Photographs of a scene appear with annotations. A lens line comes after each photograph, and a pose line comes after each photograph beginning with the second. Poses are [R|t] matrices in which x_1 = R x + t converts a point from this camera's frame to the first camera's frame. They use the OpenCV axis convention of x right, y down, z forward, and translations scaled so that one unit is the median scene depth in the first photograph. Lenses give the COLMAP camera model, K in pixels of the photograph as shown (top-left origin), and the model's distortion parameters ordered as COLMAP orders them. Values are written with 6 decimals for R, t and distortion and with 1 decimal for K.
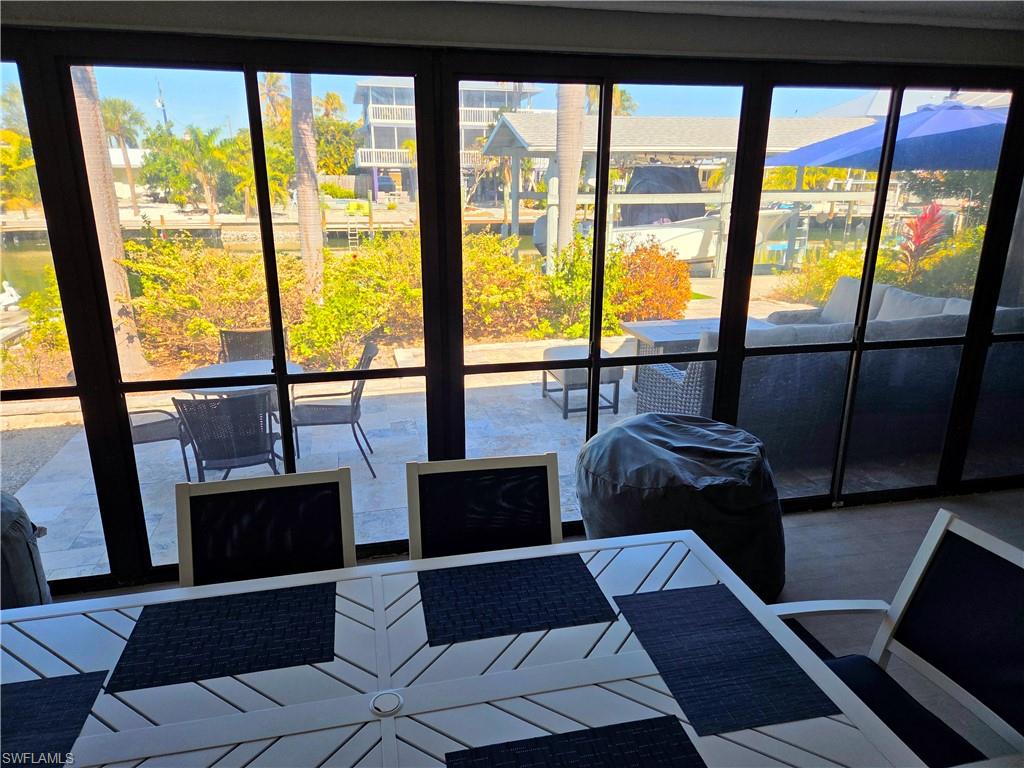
lens RADIAL K [[671.2, 0, 500.6], [0, 671.2, 382.9], [0, 0, 1]] dist [0.059302, -0.048711]
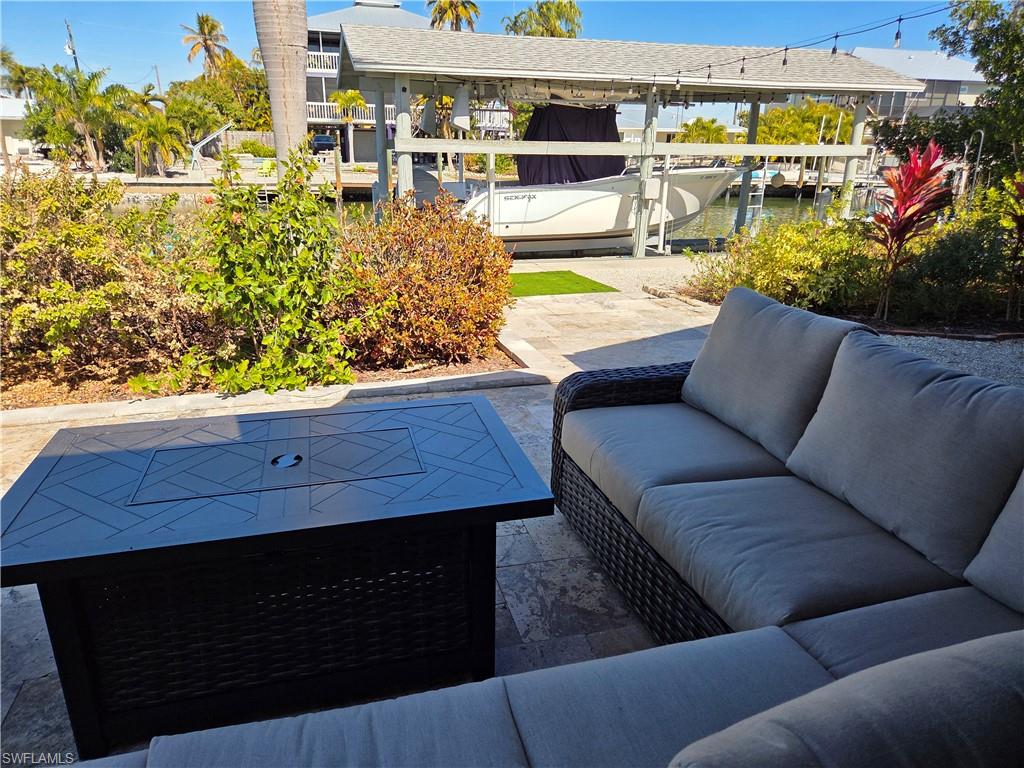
lens RADIAL K [[673.8, 0, 496.9], [0, 673.8, 386.5], [0, 0, 1]] dist [0.059057, -0.054164]
pose [[0.999448, 0.001239, 0.033184, 0.058044], [-0.002837, 0.998836, 0.048157, -0.019584], [-0.033086, -0.048225, 0.998288, 0.100630]]
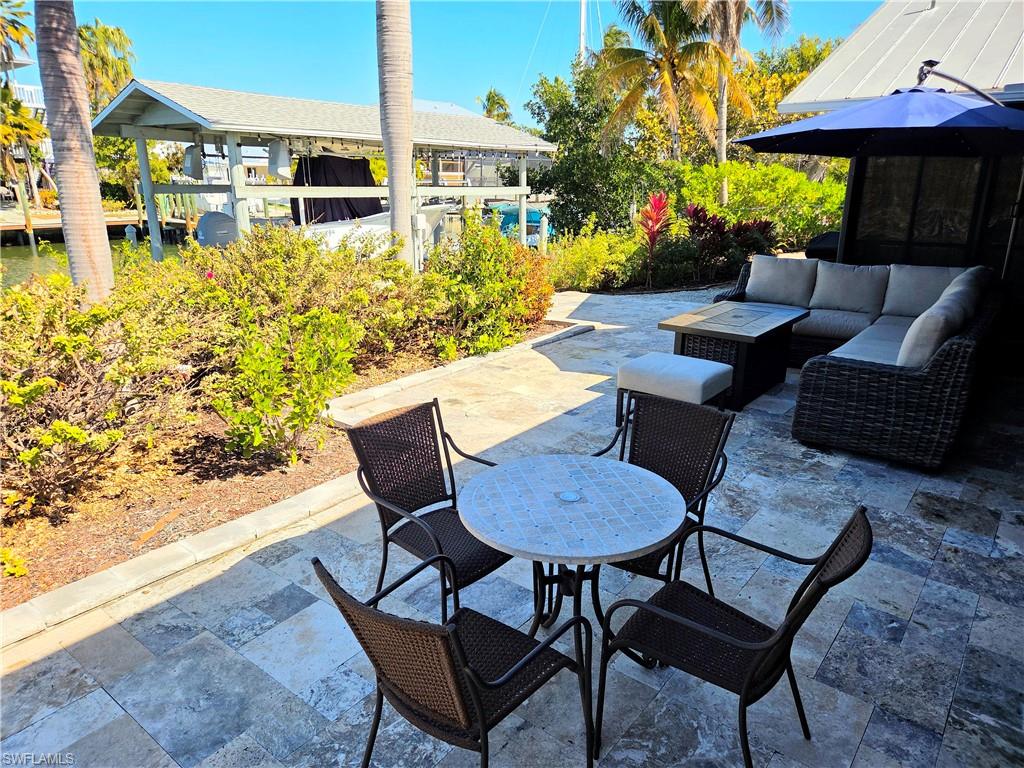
lens RADIAL K [[673.8, 0, 496.9], [0, 673.8, 386.5], [0, 0, 1]] dist [0.059057, -0.054164]
pose [[0.796293, -0.173479, 0.579502, -0.068333], [0.170518, 0.983519, 0.060116, -0.015543], [-0.580380, 0.050946, 0.812750, 0.064199]]
